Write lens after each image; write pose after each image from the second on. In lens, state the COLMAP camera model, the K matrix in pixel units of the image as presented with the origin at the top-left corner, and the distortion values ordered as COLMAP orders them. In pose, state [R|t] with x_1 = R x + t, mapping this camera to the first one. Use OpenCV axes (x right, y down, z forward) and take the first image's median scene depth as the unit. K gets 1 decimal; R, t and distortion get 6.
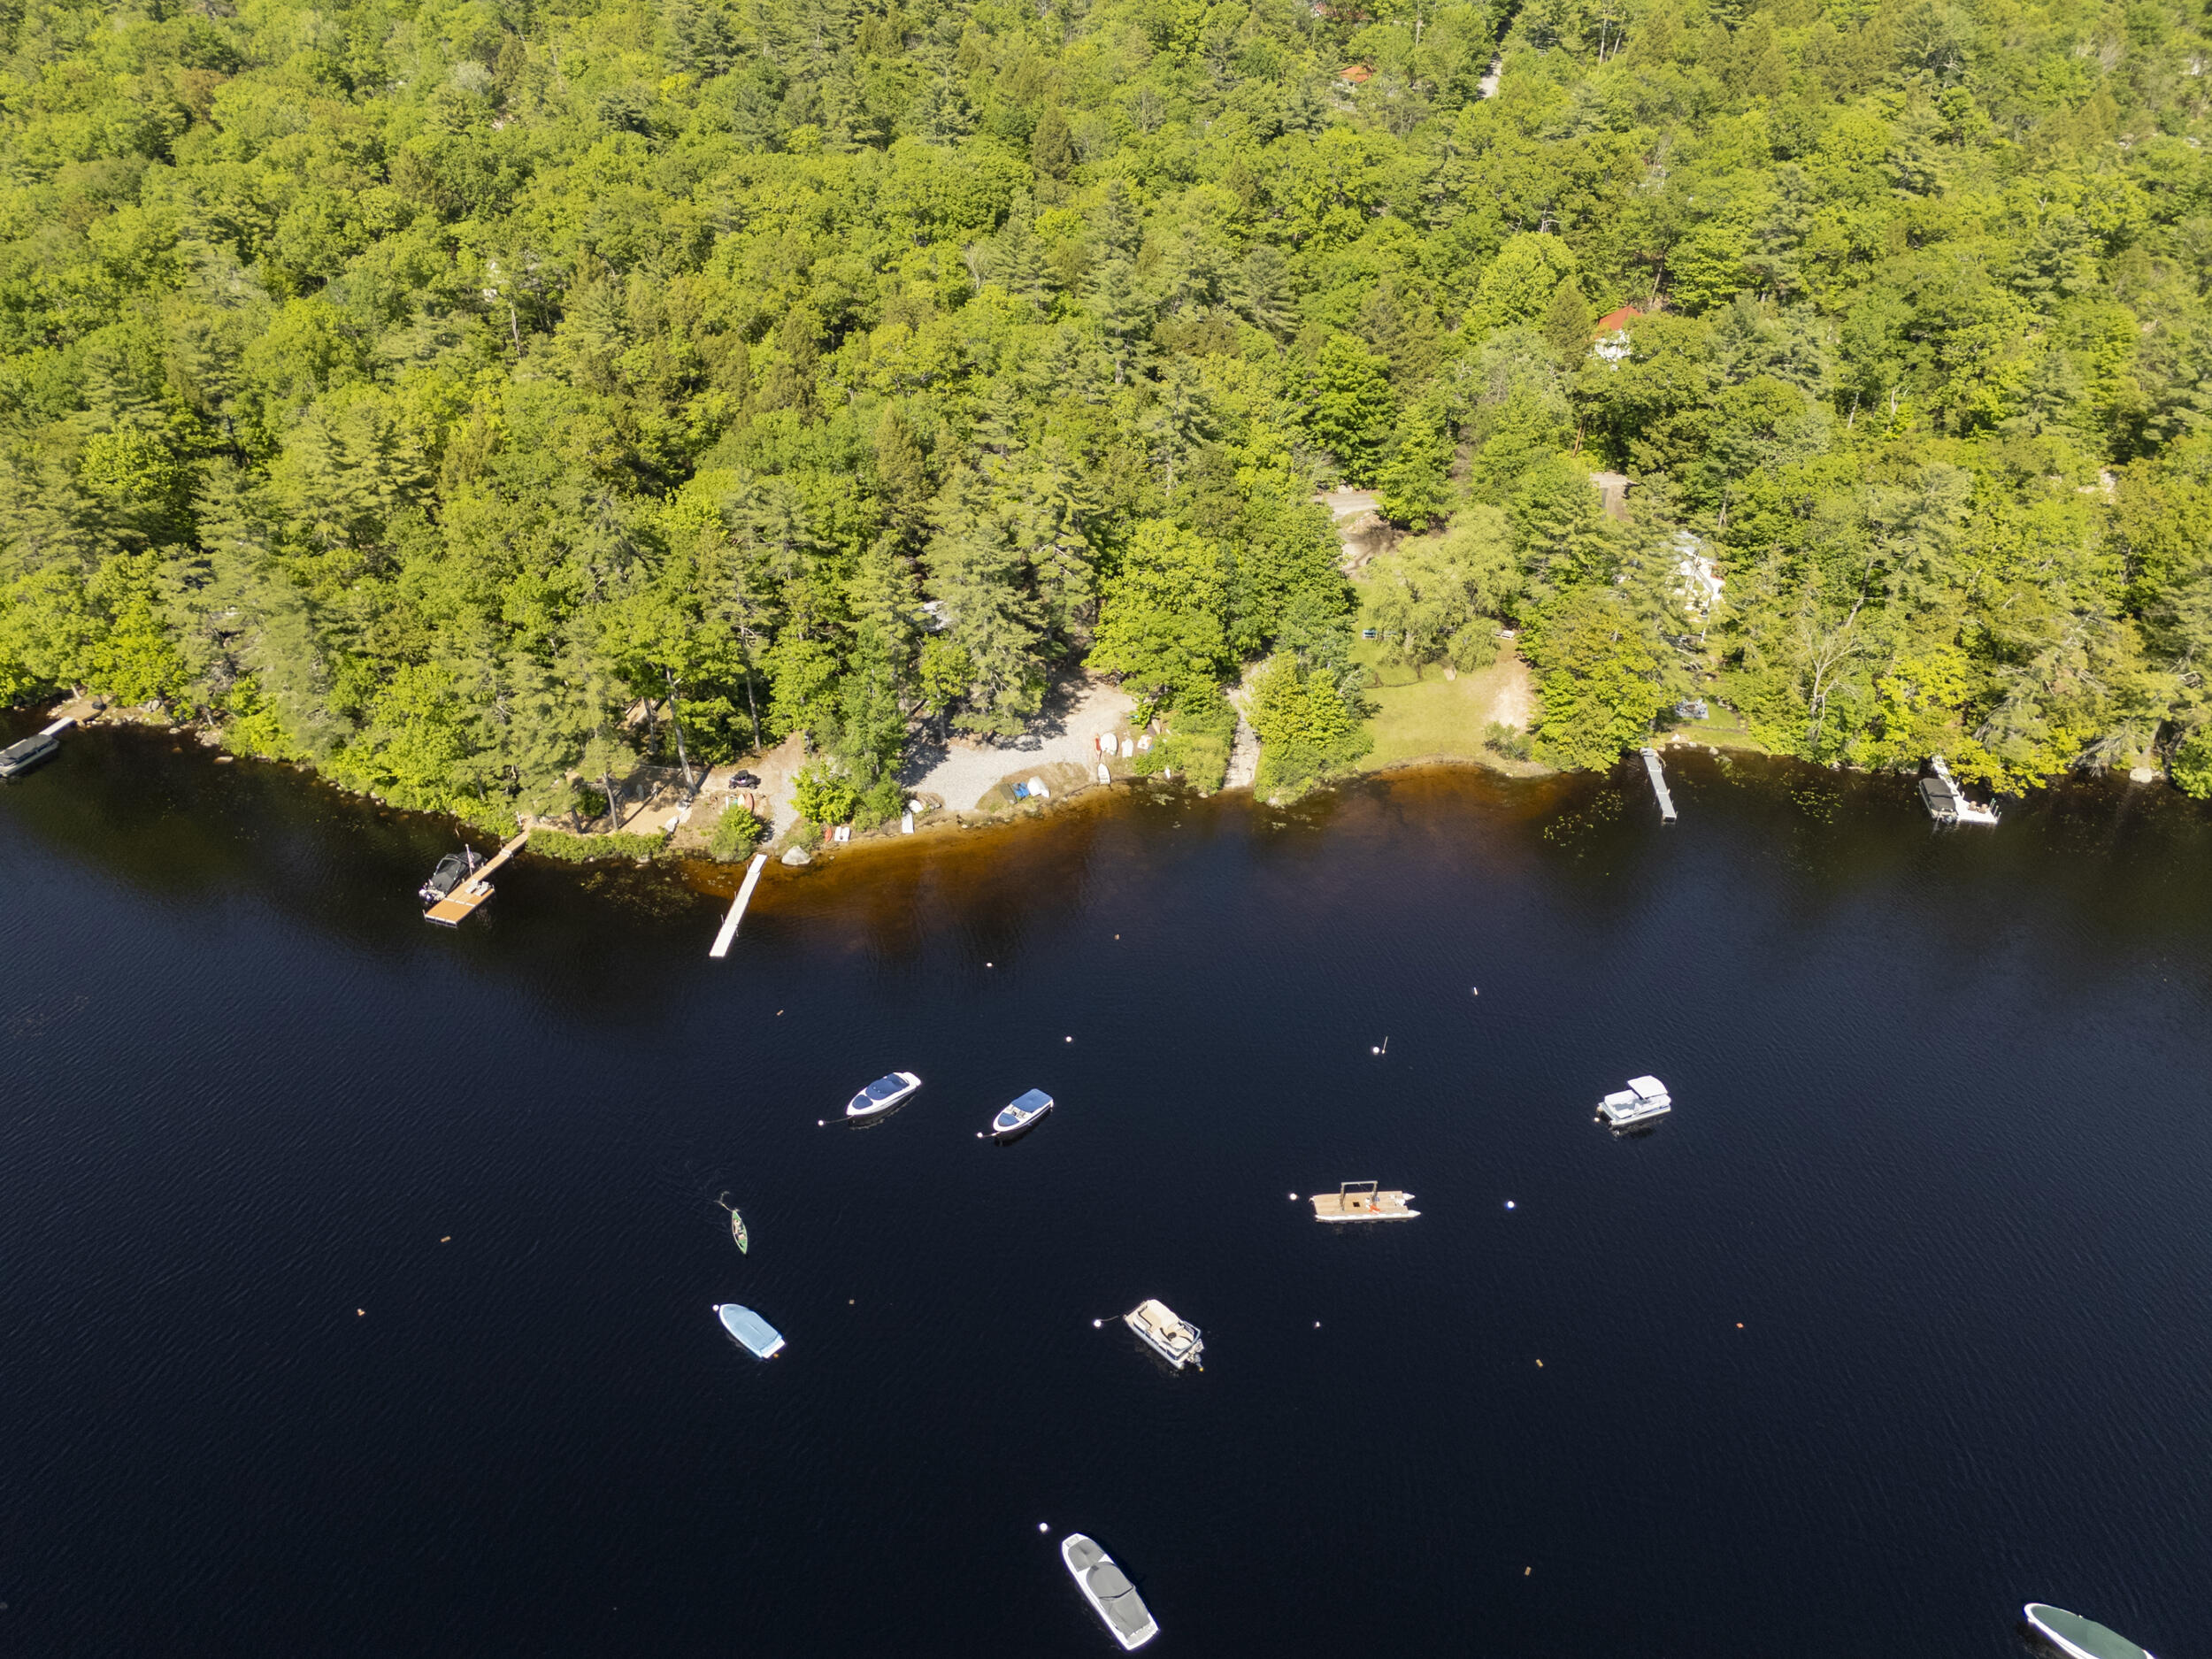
lens RADIAL K [[1625.6, 0, 1106.0], [0, 1625.6, 829.5], [0, 0, 1]] dist [0.074511, -0.066566]
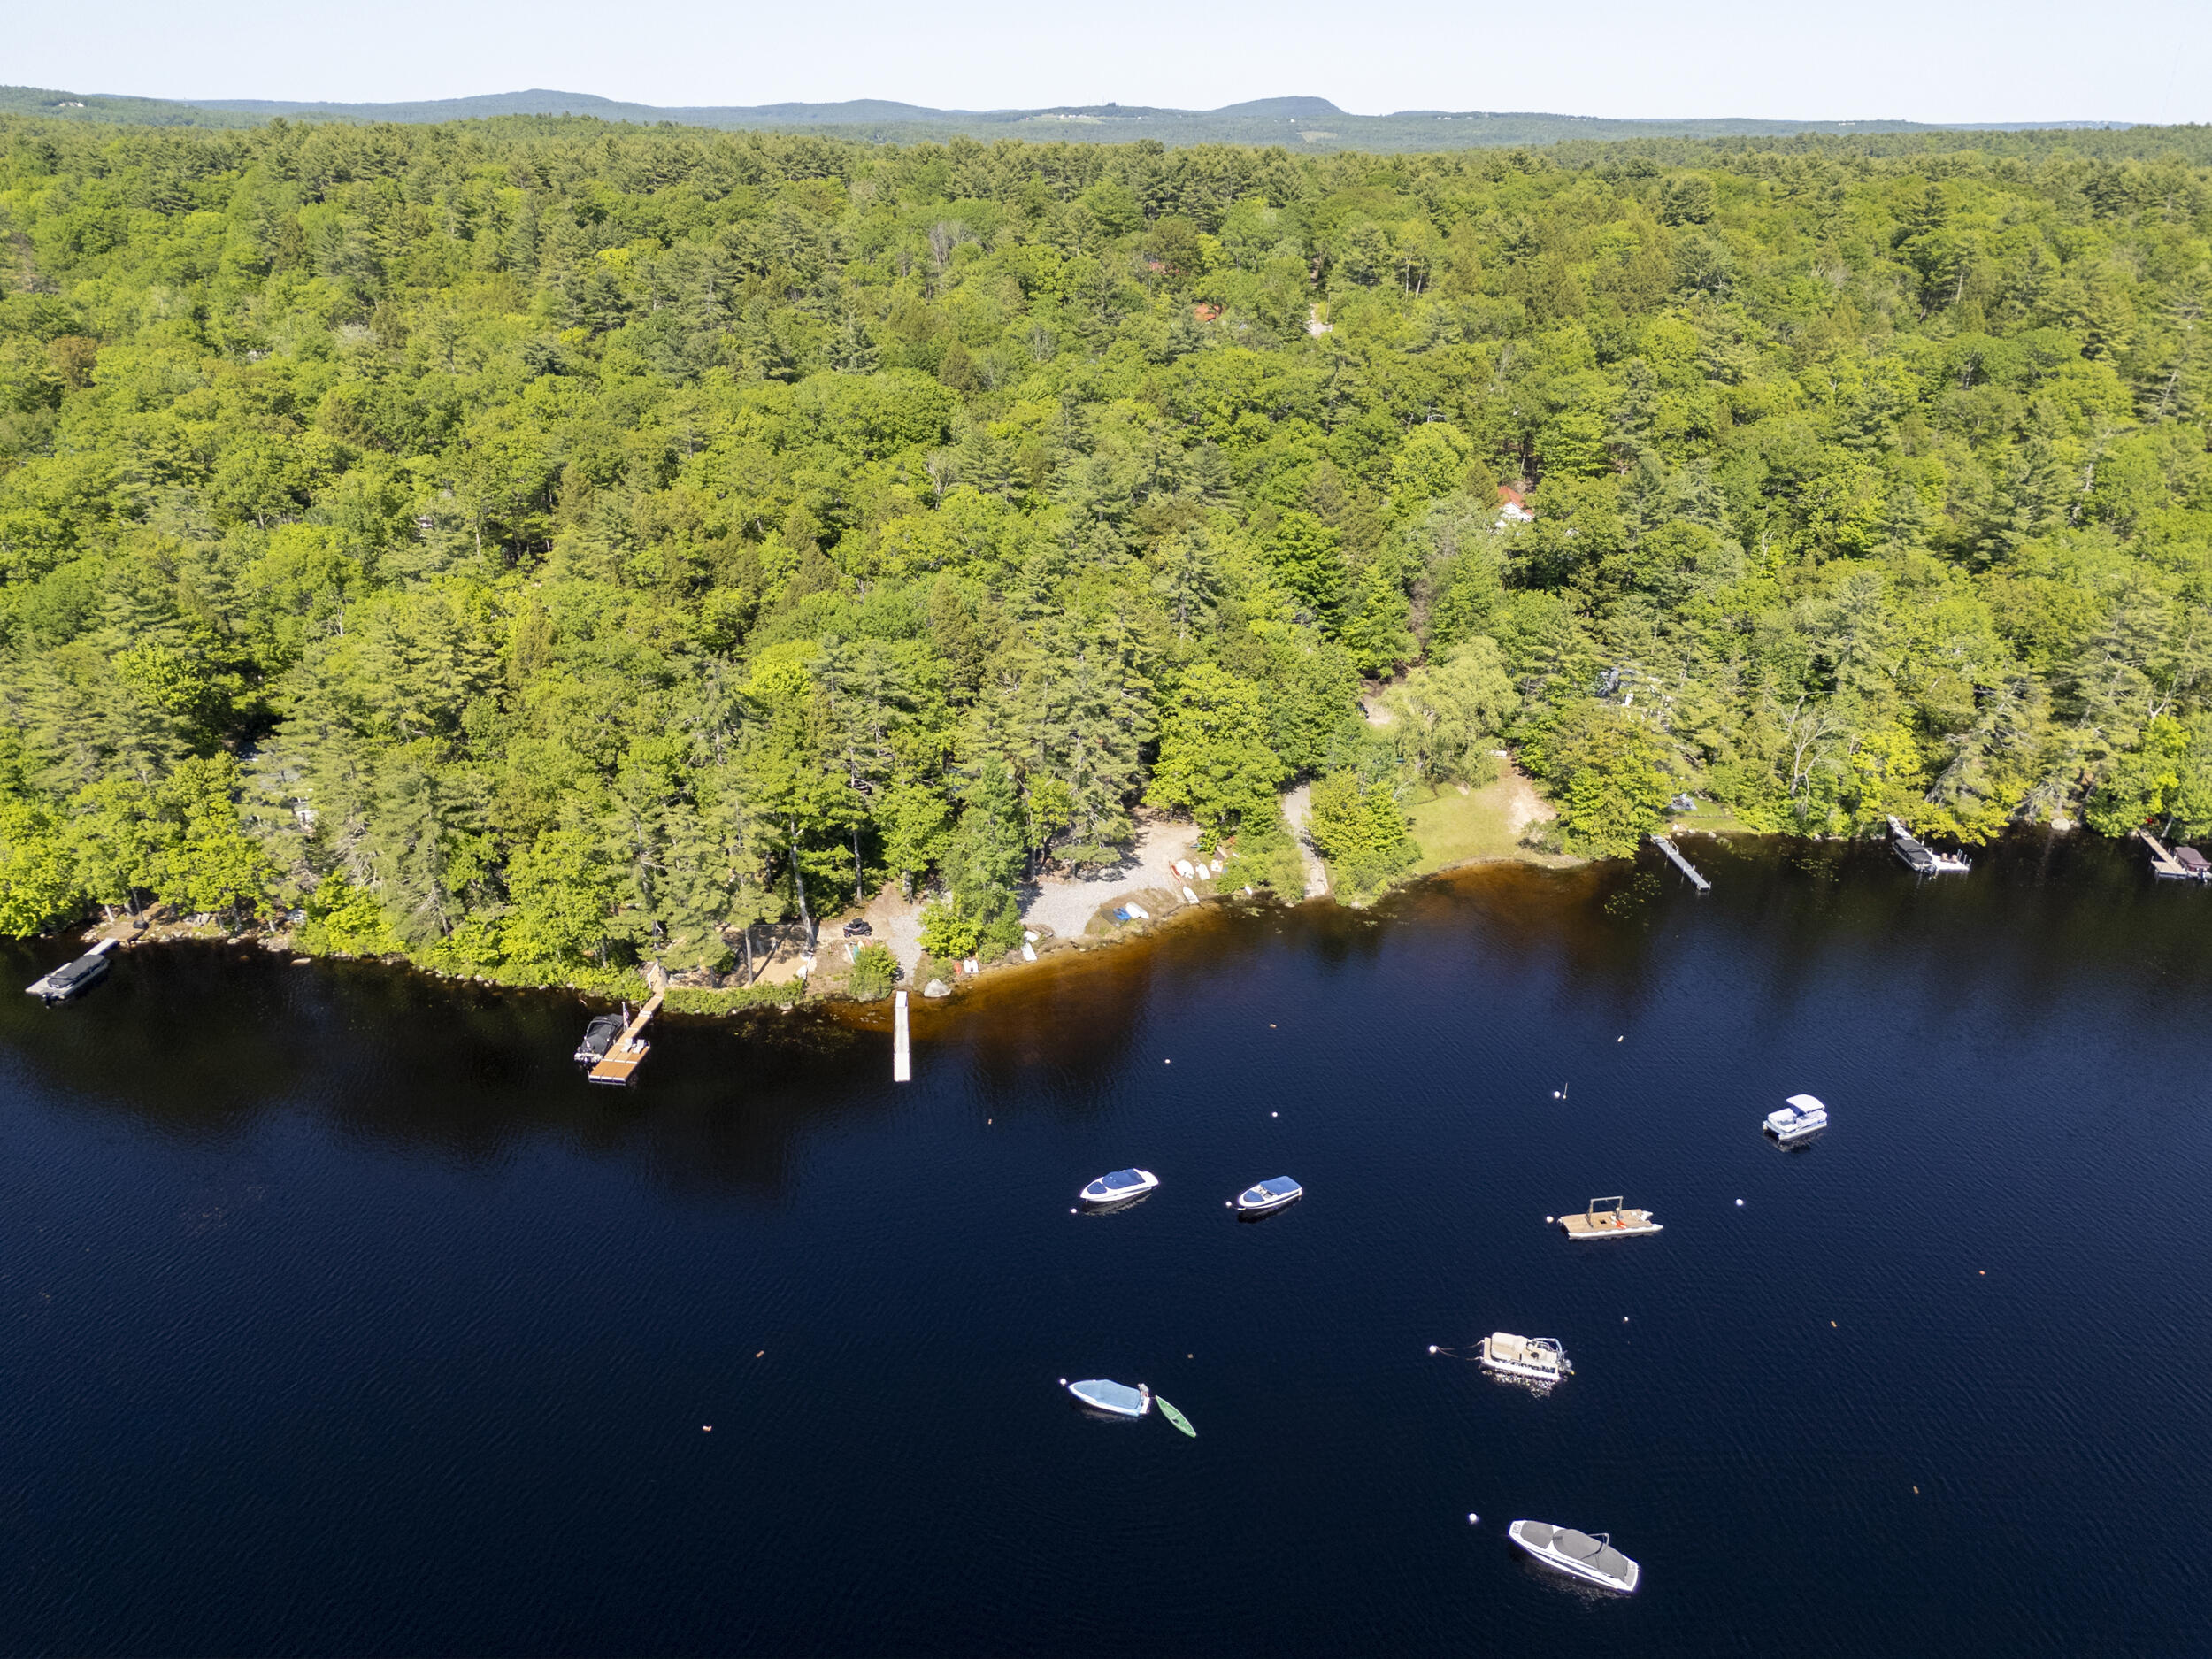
lens RADIAL K [[1613.0, 0, 1104.3], [0, 1613.0, 846.6], [0, 0, 1]] dist [0.084517, -0.083664]
pose [[0.982676, -0.080489, 0.166944, -0.216961], [0.103932, 0.985130, -0.136813, 0.067854], [-0.153450, 0.151794, 0.976428, -0.015597]]
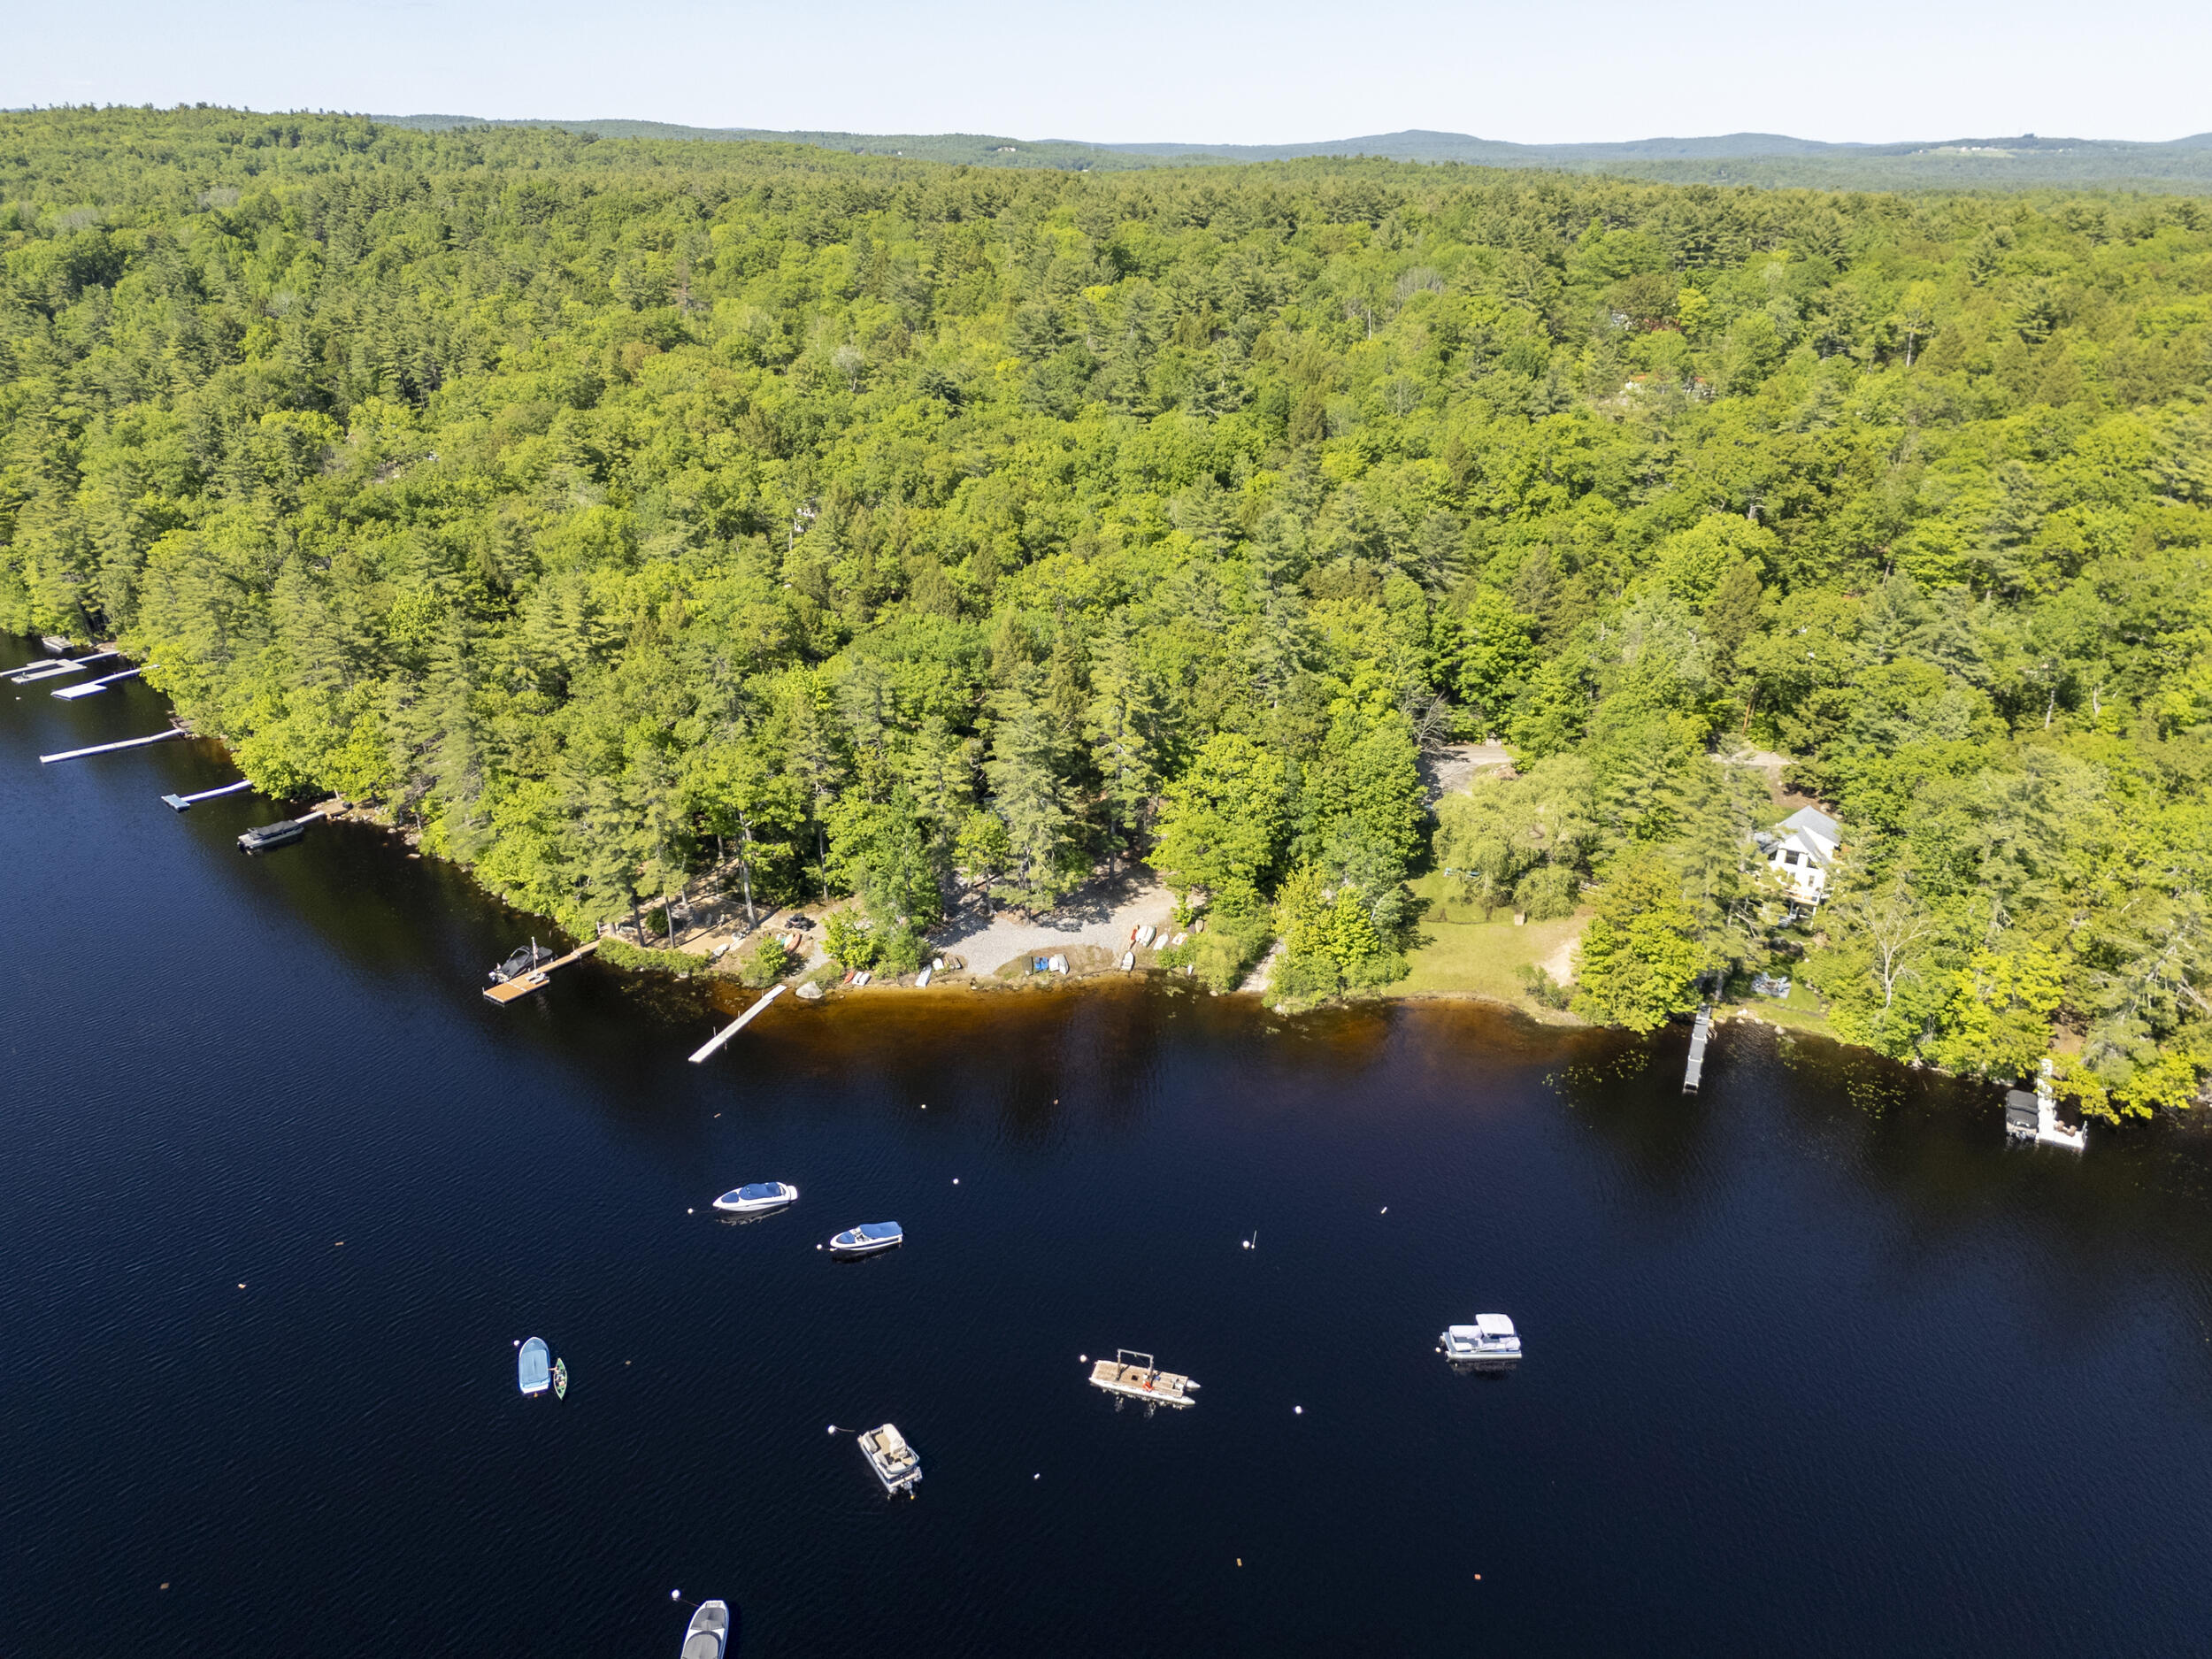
lens RADIAL K [[1625.6, 0, 1106.0], [0, 1625.6, 829.5], [0, 0, 1]] dist [0.074511, -0.066566]
pose [[0.957460, 0.107708, -0.267711, 0.238974], [-0.152999, 0.976076, -0.154491, 0.042541], [0.244667, 0.188878, 0.951033, 0.002440]]
